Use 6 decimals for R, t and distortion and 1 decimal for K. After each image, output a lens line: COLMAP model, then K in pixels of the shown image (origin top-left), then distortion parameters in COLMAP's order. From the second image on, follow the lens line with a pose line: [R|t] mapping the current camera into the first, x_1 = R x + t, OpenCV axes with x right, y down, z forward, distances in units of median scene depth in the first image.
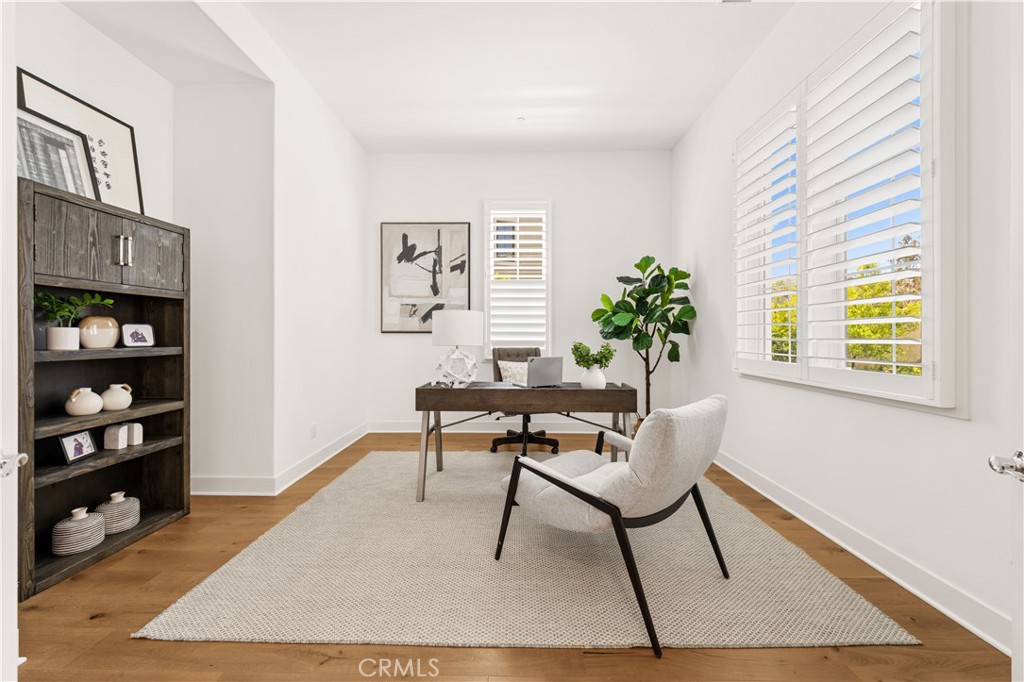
lens RADIAL K [[373.2, 0, 511.6], [0, 373.2, 337.6], [0, 0, 1]] dist [0.002849, -0.001777]
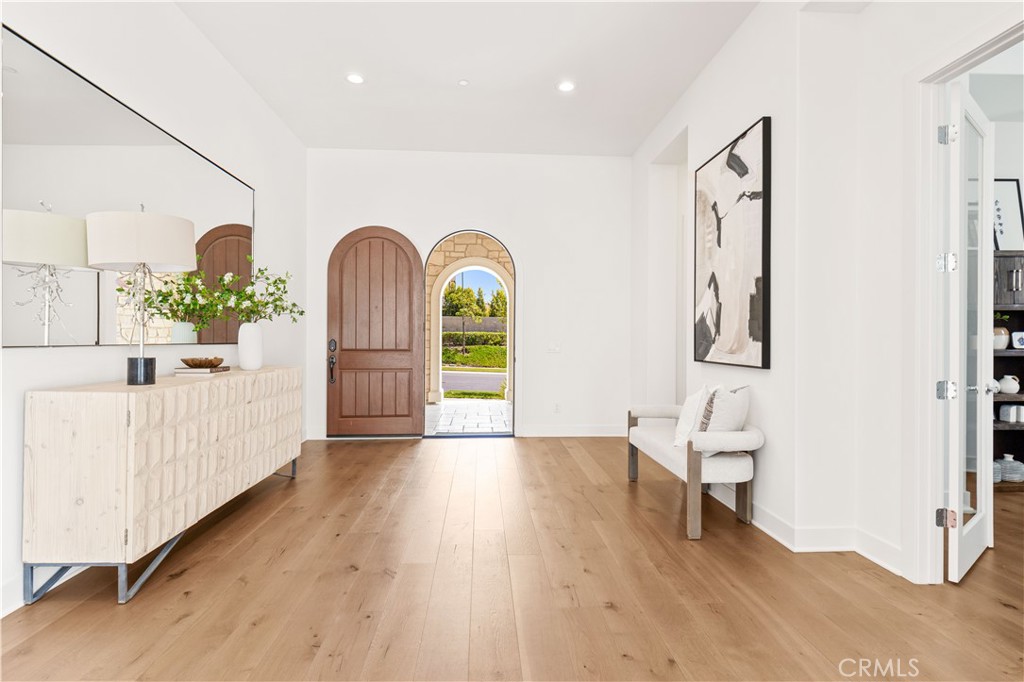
lens RADIAL K [[528.4, 0, 505.7], [0, 528.4, 338.9], [0, 0, 1]] dist [0.004907, 0.001100]
pose [[0.055407, -0.004170, -0.998455, 0.815753], [-0.008353, 0.999954, -0.004640, 0.013928], [0.998429, 0.008597, 0.055370, -0.981647]]
